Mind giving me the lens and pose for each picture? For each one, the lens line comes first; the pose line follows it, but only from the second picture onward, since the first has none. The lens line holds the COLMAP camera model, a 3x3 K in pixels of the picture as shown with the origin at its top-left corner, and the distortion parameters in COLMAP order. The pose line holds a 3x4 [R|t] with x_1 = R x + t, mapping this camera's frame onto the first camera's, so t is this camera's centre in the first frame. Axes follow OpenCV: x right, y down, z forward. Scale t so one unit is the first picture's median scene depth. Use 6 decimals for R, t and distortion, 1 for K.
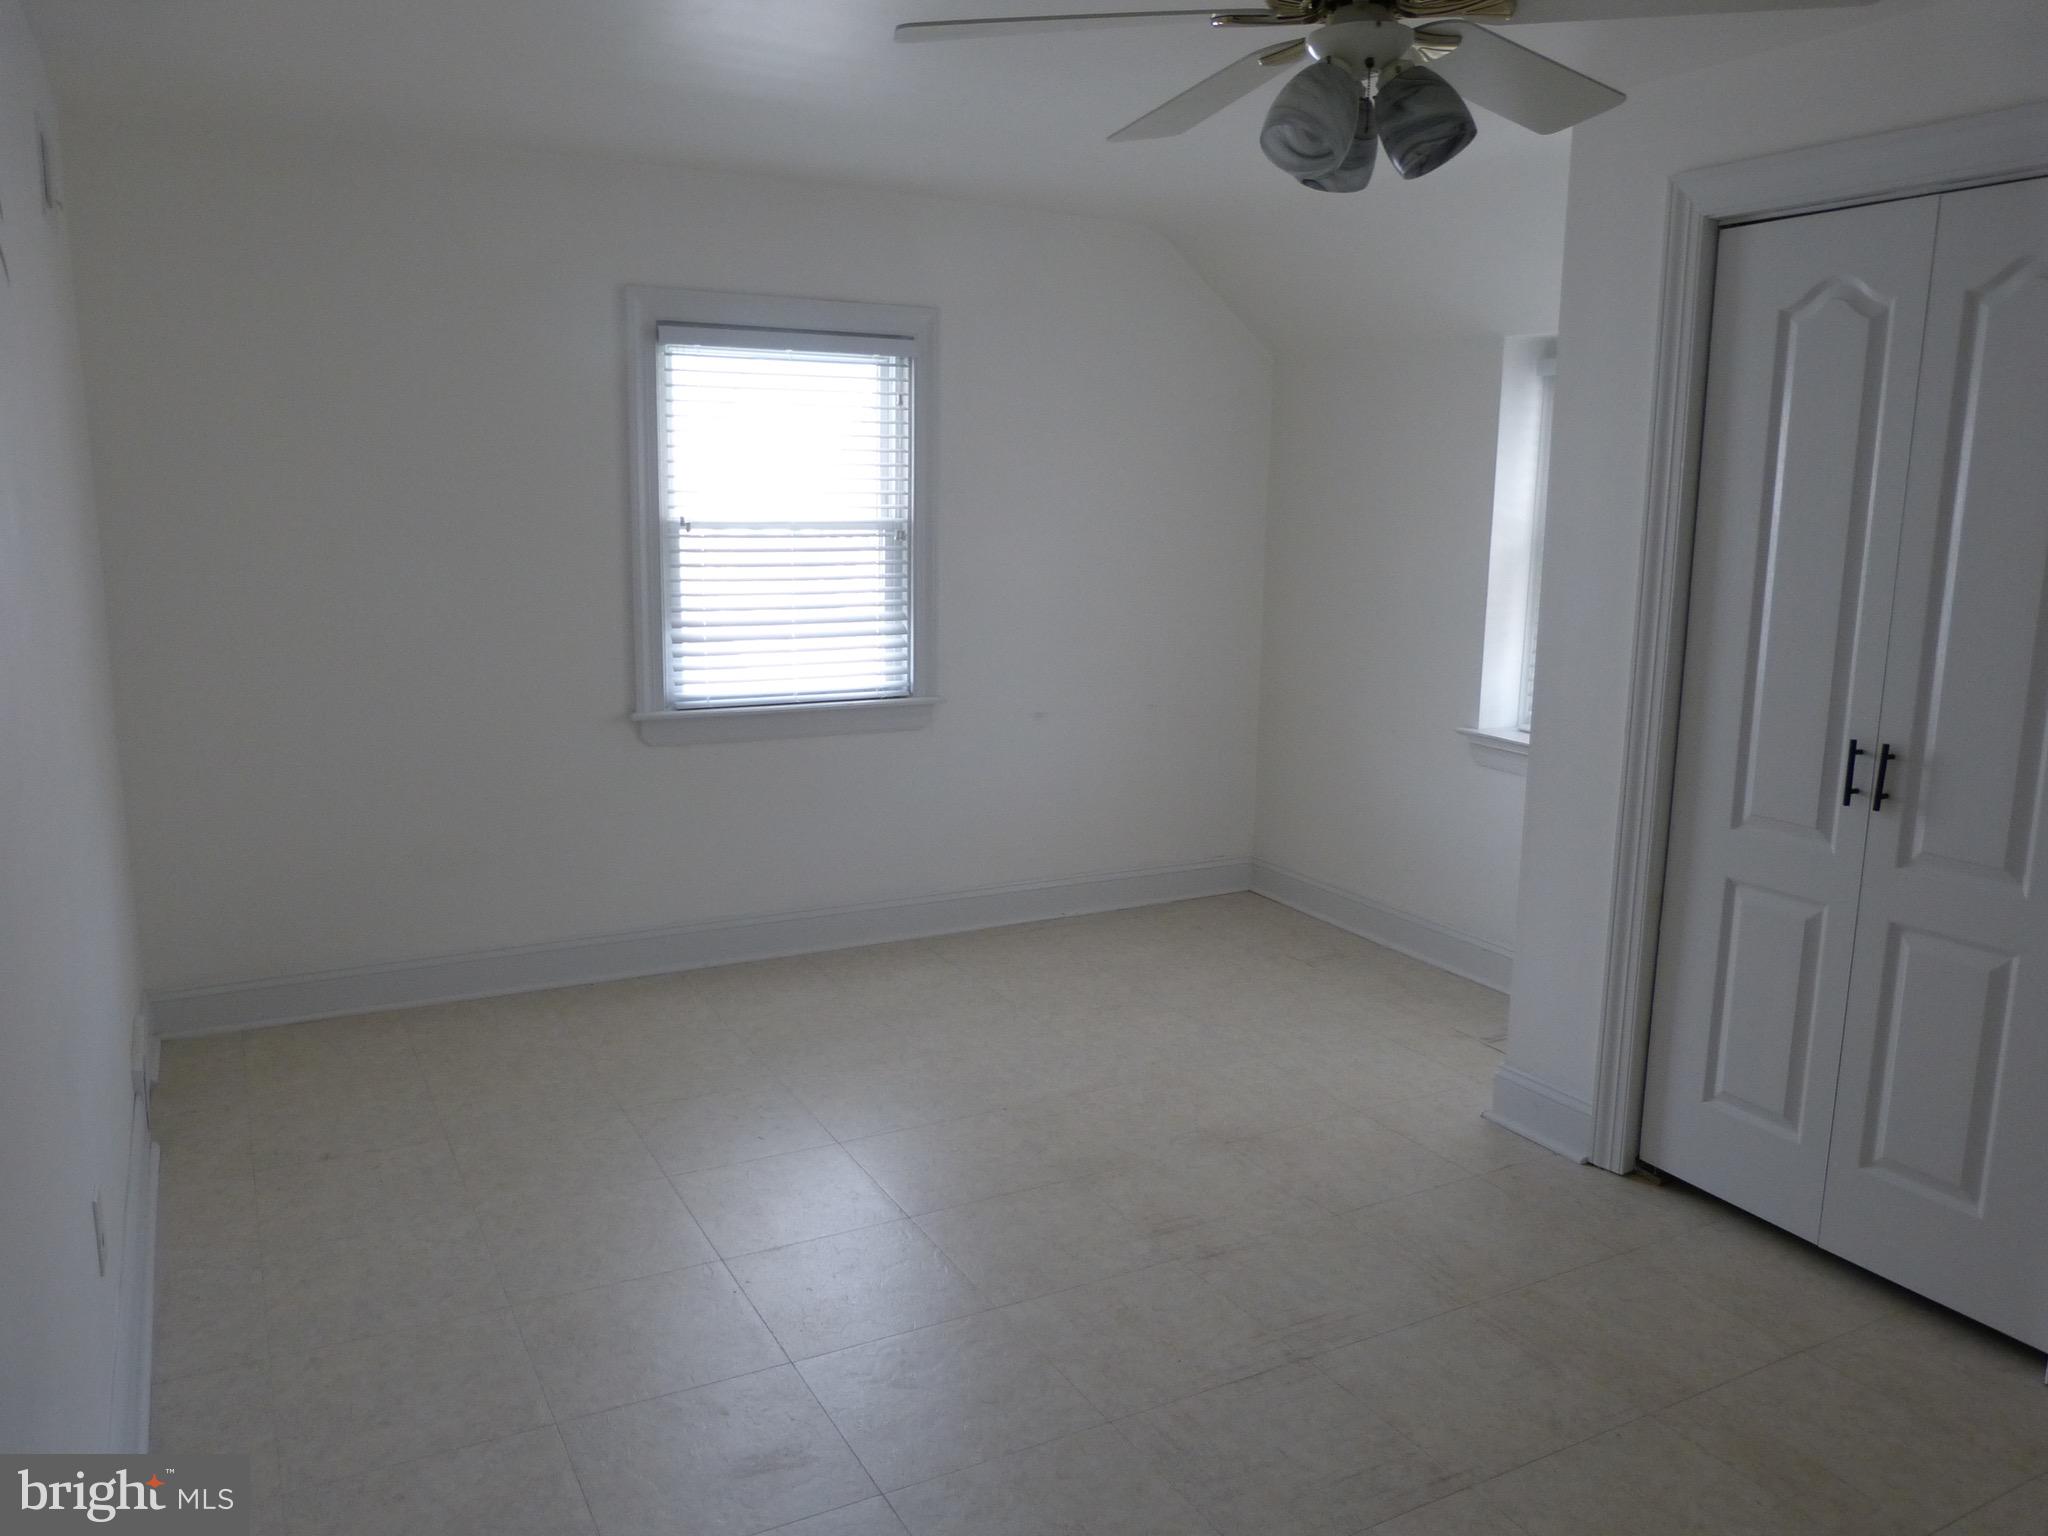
lens RADIAL K [[1527.6, 0, 1019.4], [0, 1527.6, 765.7], [0, 0, 1]] dist [-0.001835, -0.002937]
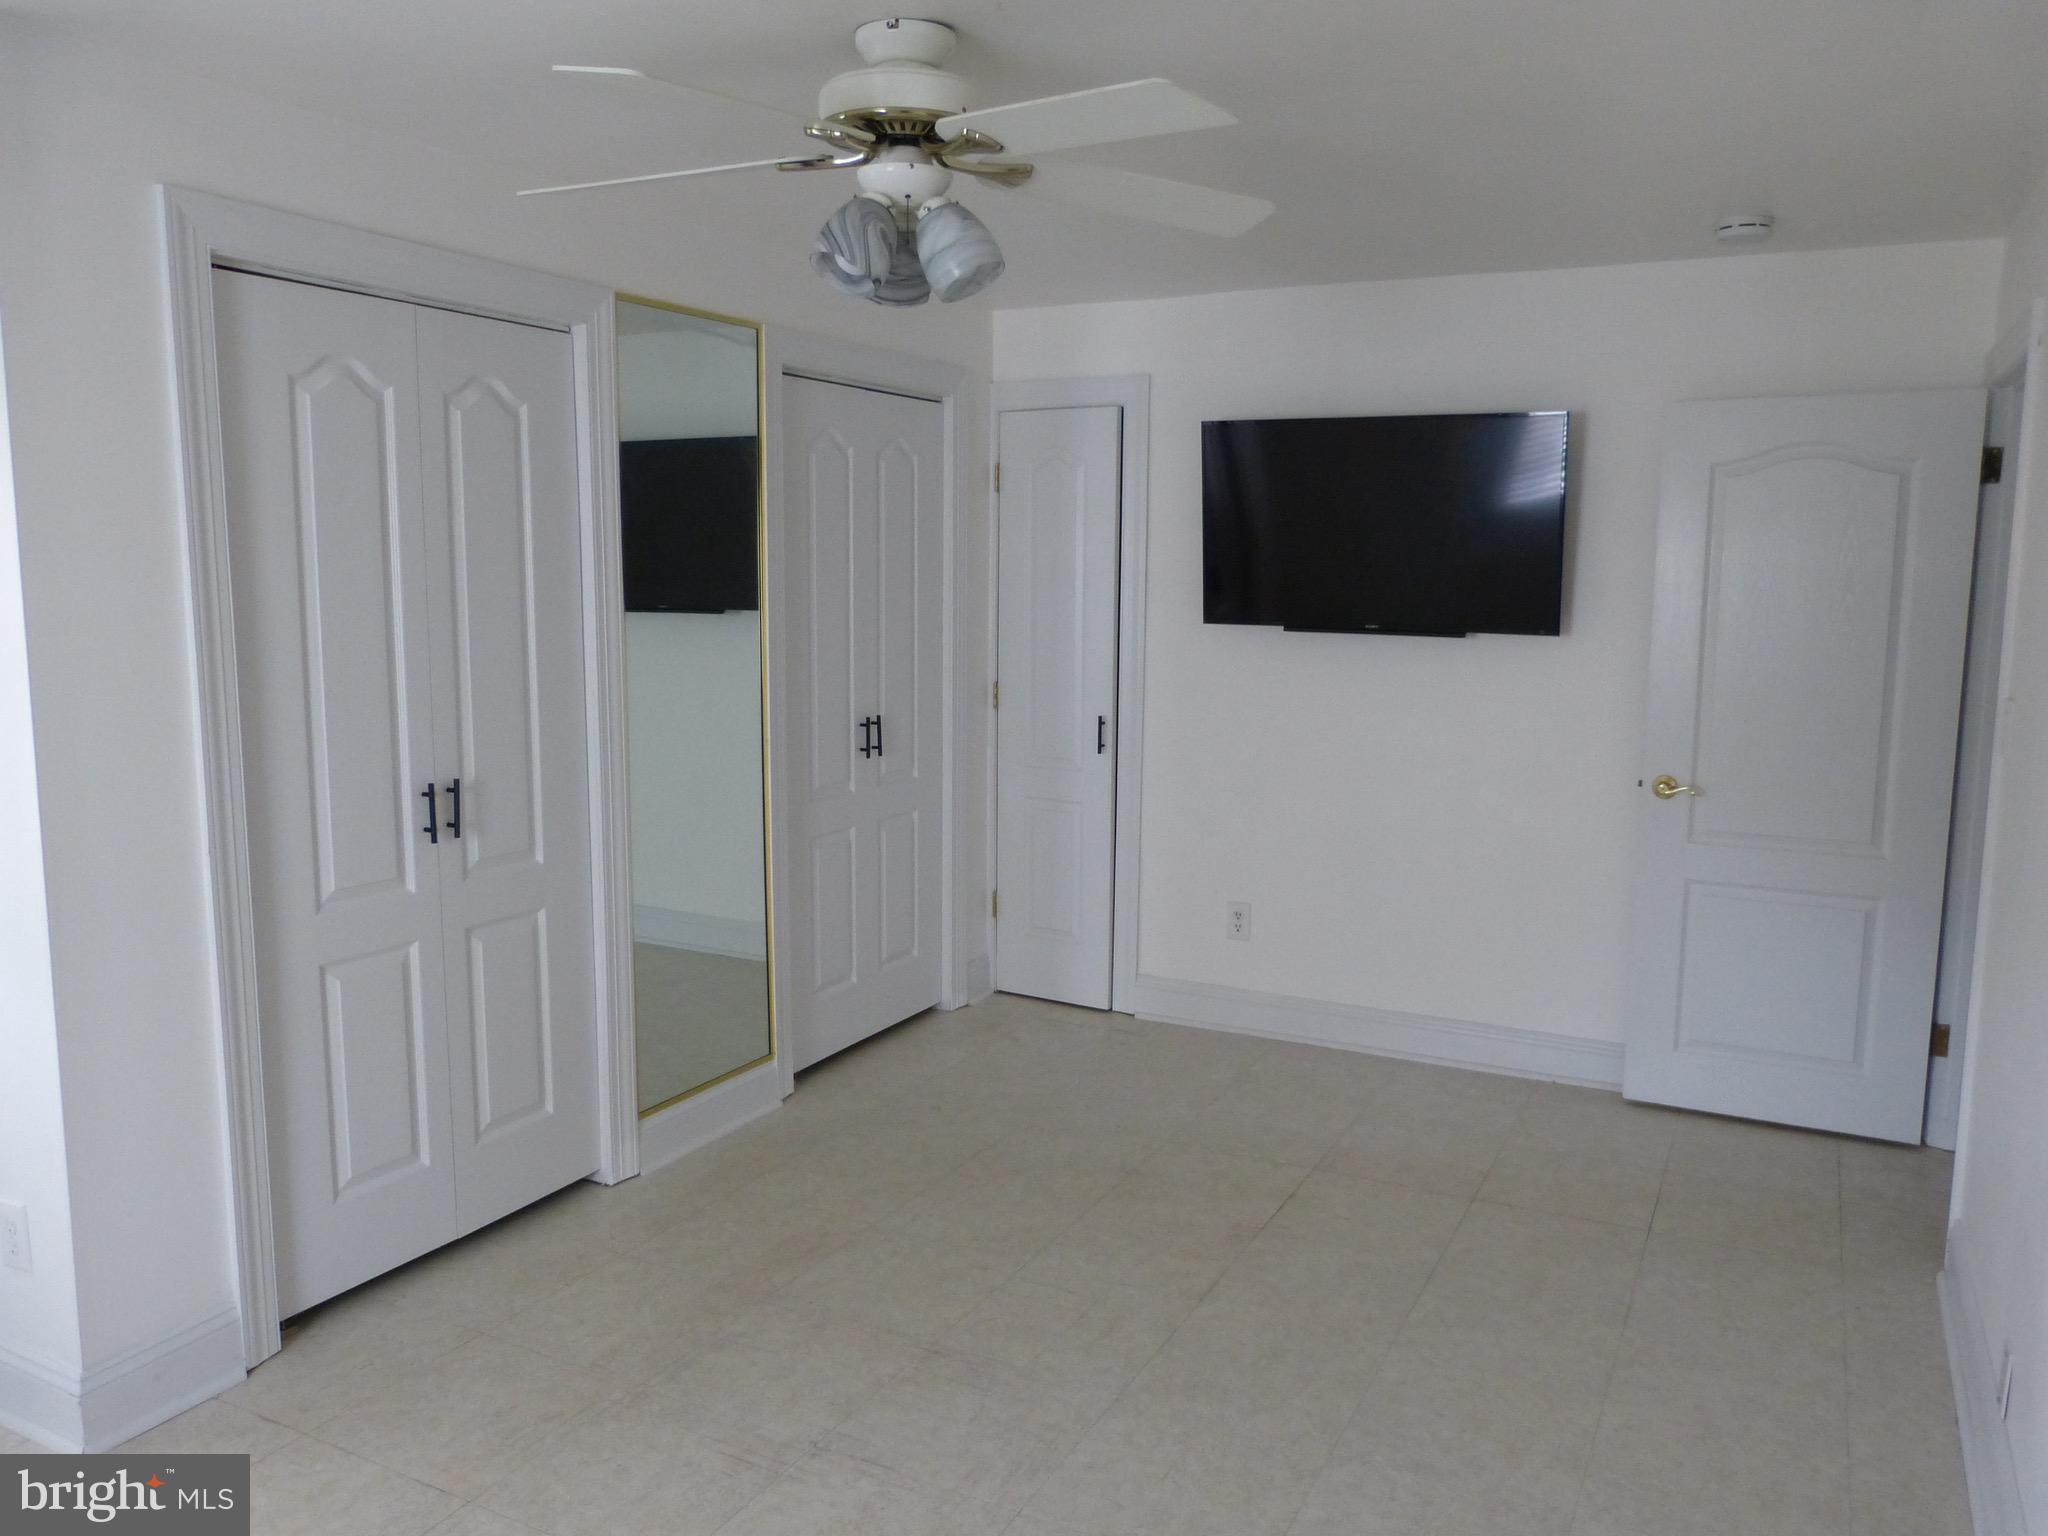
lens RADIAL K [[1527.6, 0, 1020.9], [0, 1527.6, 772.0], [0, 0, 1]] dist [-0.001835, -0.002937]
pose [[-0.558051, -0.115730, 0.821697, -0.601810], [0.142500, 0.962151, 0.232290, -0.220492], [-0.817479, 0.246722, -0.520438, 1.219551]]
